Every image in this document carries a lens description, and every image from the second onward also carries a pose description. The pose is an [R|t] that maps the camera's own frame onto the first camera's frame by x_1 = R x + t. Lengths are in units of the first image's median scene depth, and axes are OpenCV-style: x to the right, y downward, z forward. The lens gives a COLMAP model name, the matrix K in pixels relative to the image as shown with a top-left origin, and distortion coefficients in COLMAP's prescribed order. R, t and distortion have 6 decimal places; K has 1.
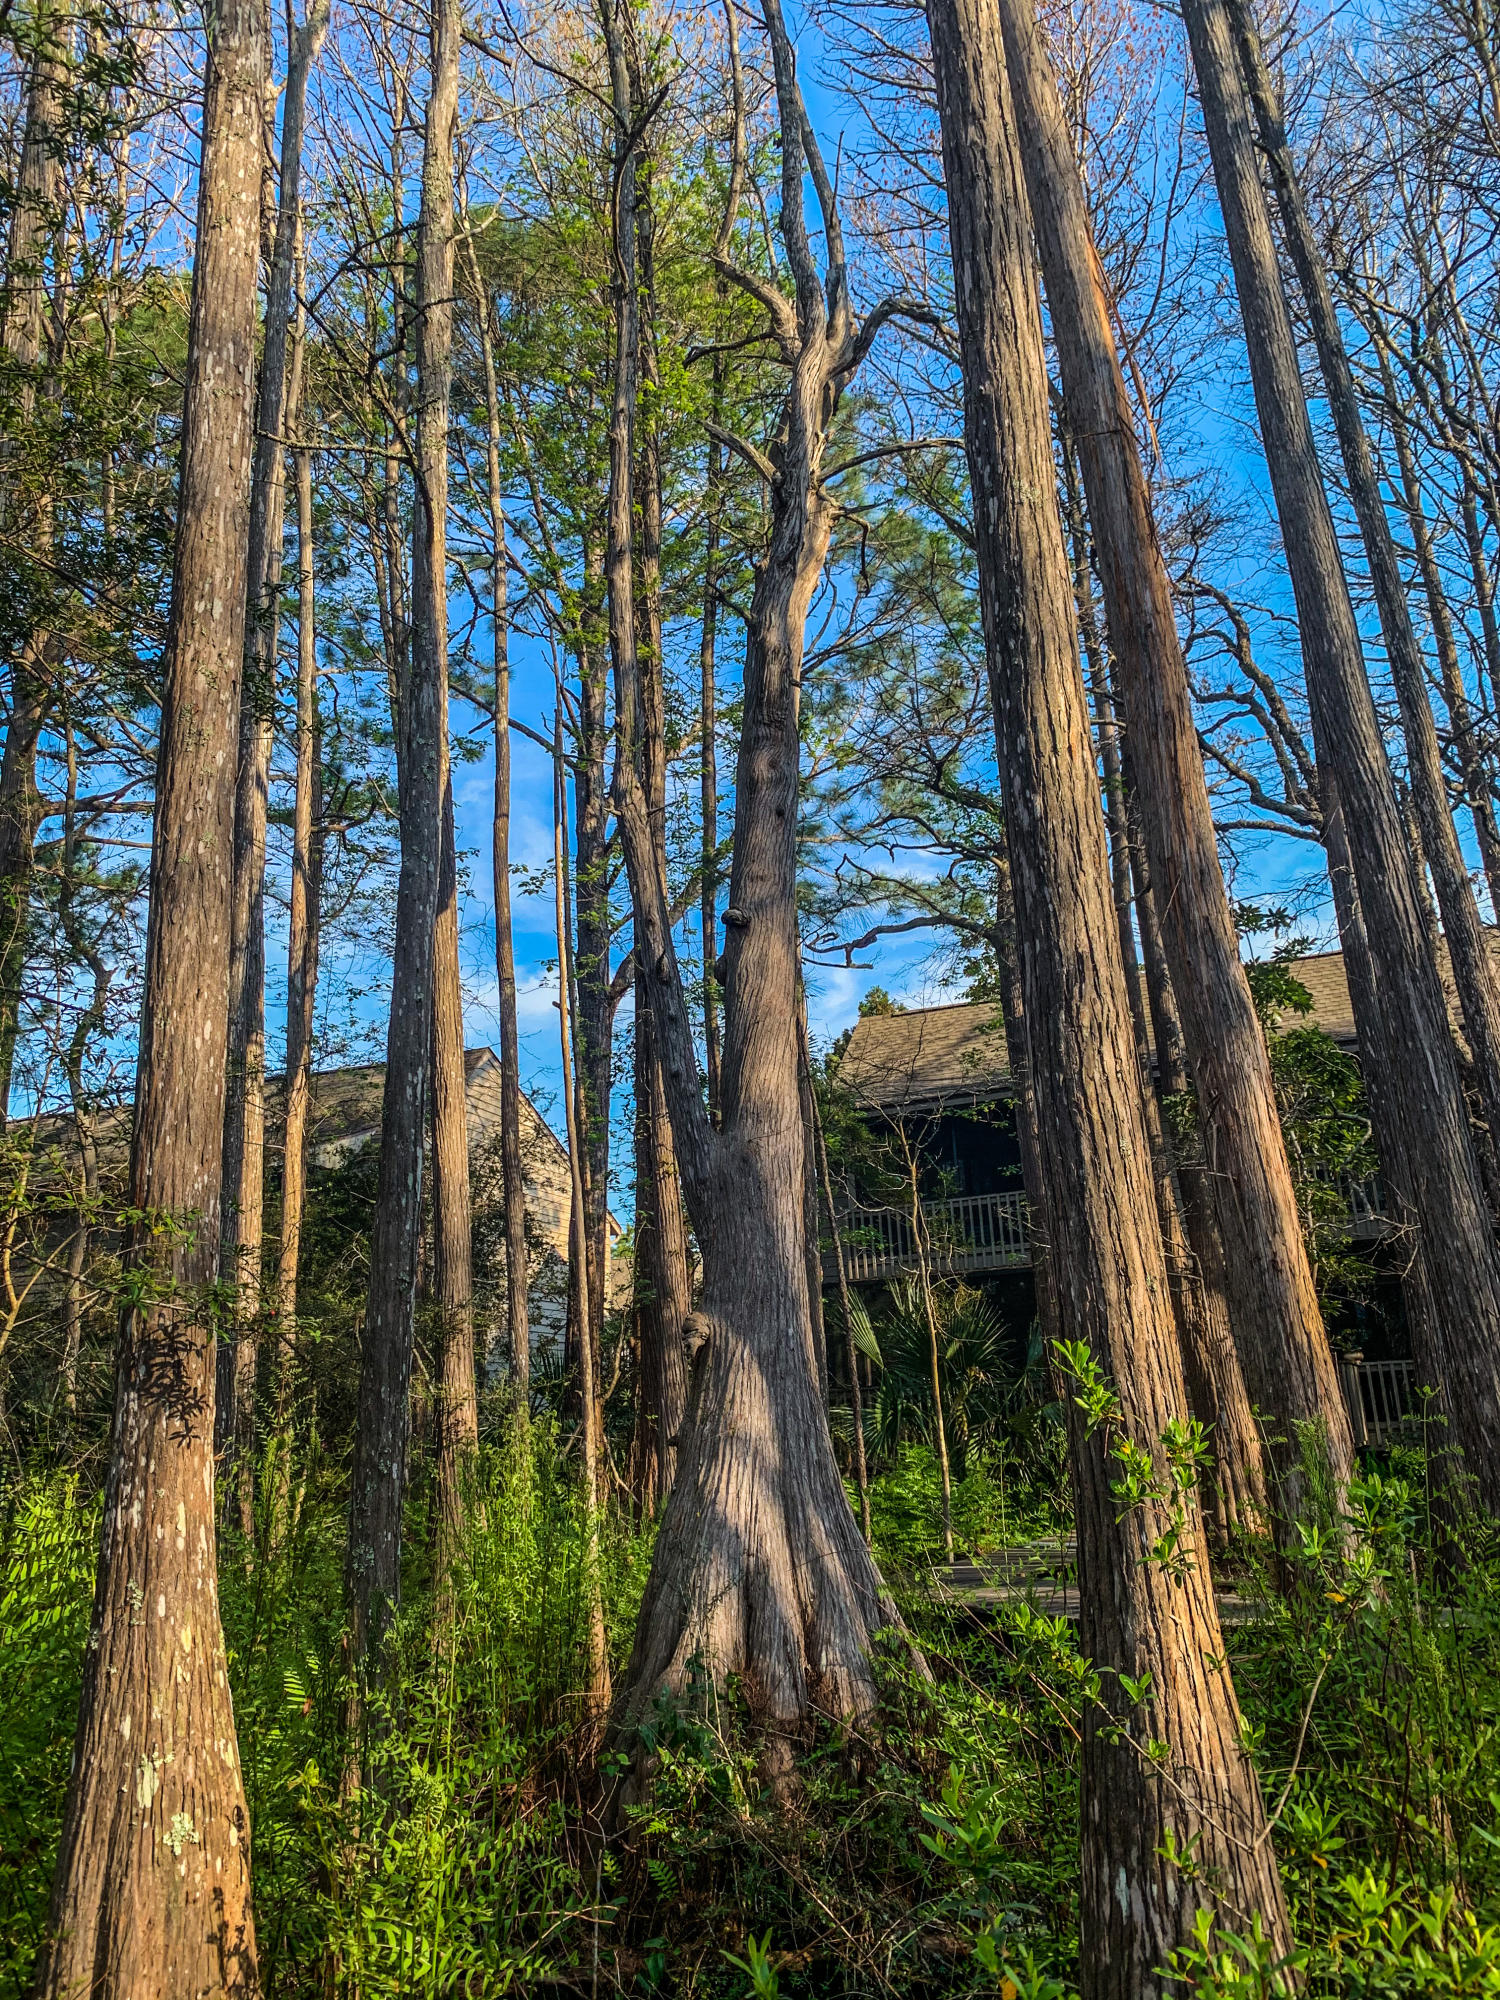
lens RADIAL K [[1508.9, 0, 750.0], [0, 1508.9, 1000.0], [0, 0, 1]] dist [0.092900, -0.194285]
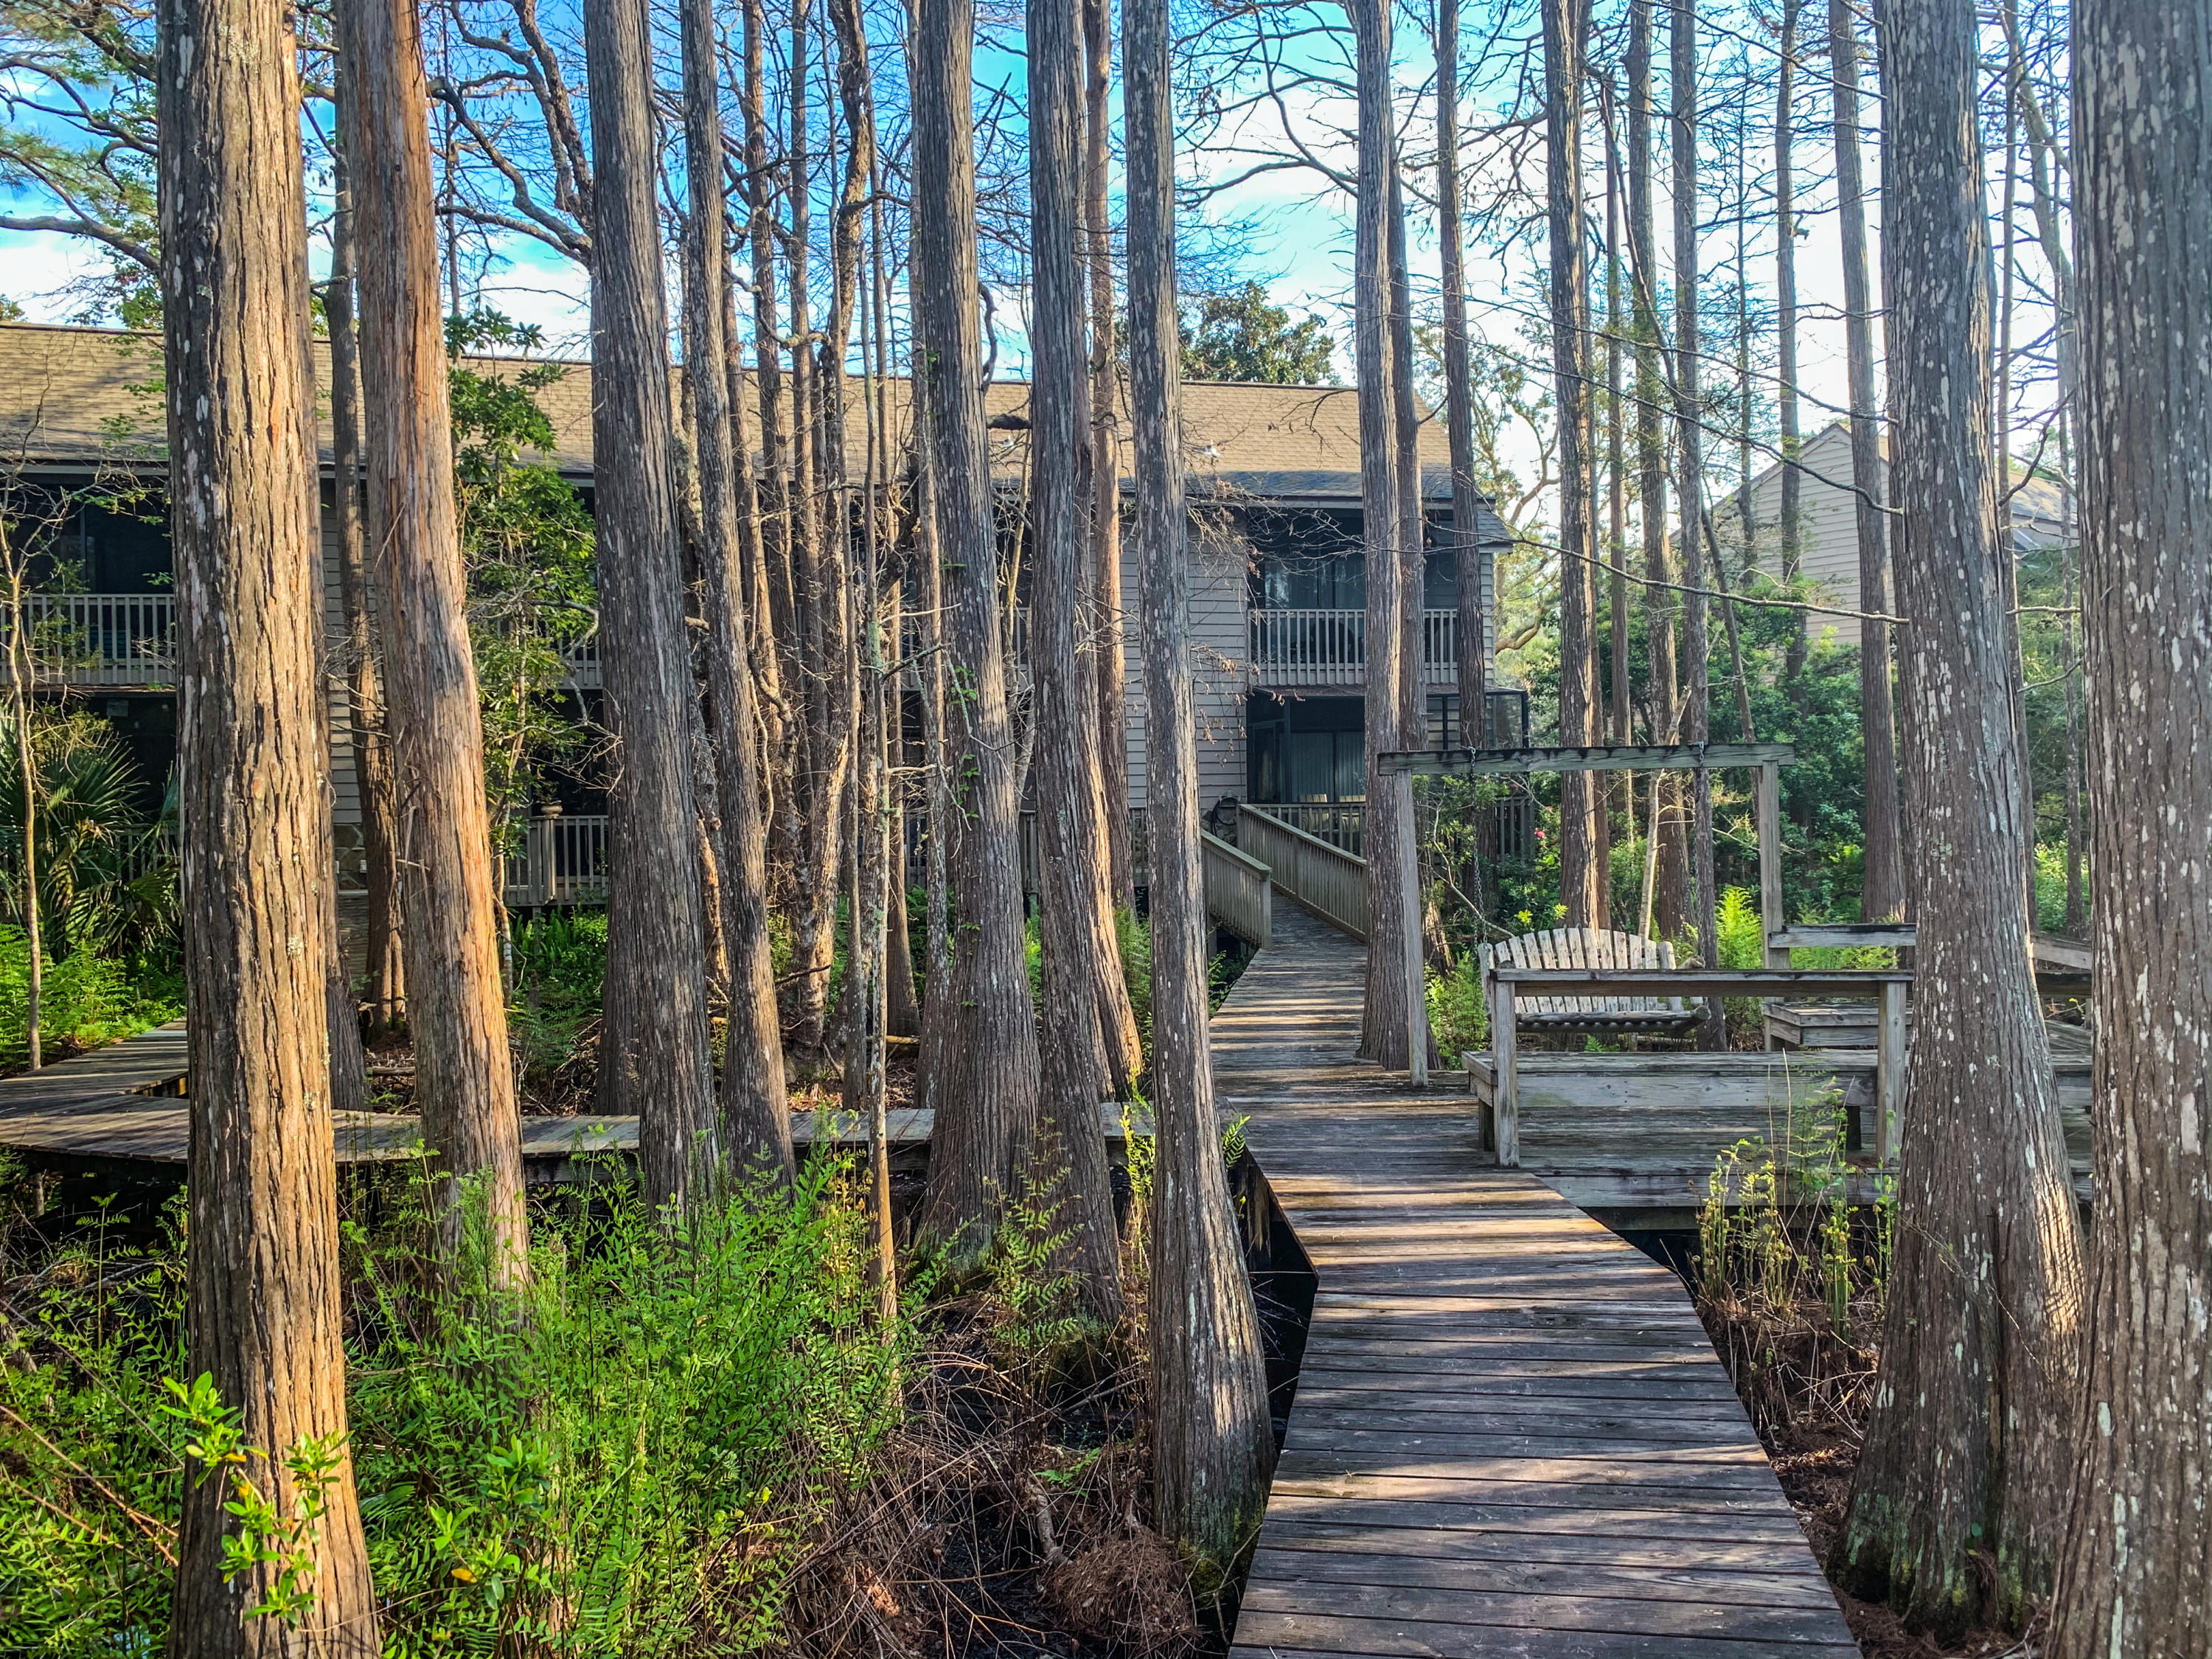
lens RADIAL K [[1708.6, 0, 1066.4], [0, 1708.6, 829.7], [0, 0, 1]] dist [0.040925, -0.052369]
pose [[0.790126, 0.026153, 0.612387, -0.002092], [-0.187453, 0.961531, 0.200796, -0.221543], [-0.583578, -0.273448, 0.764633, 0.028341]]
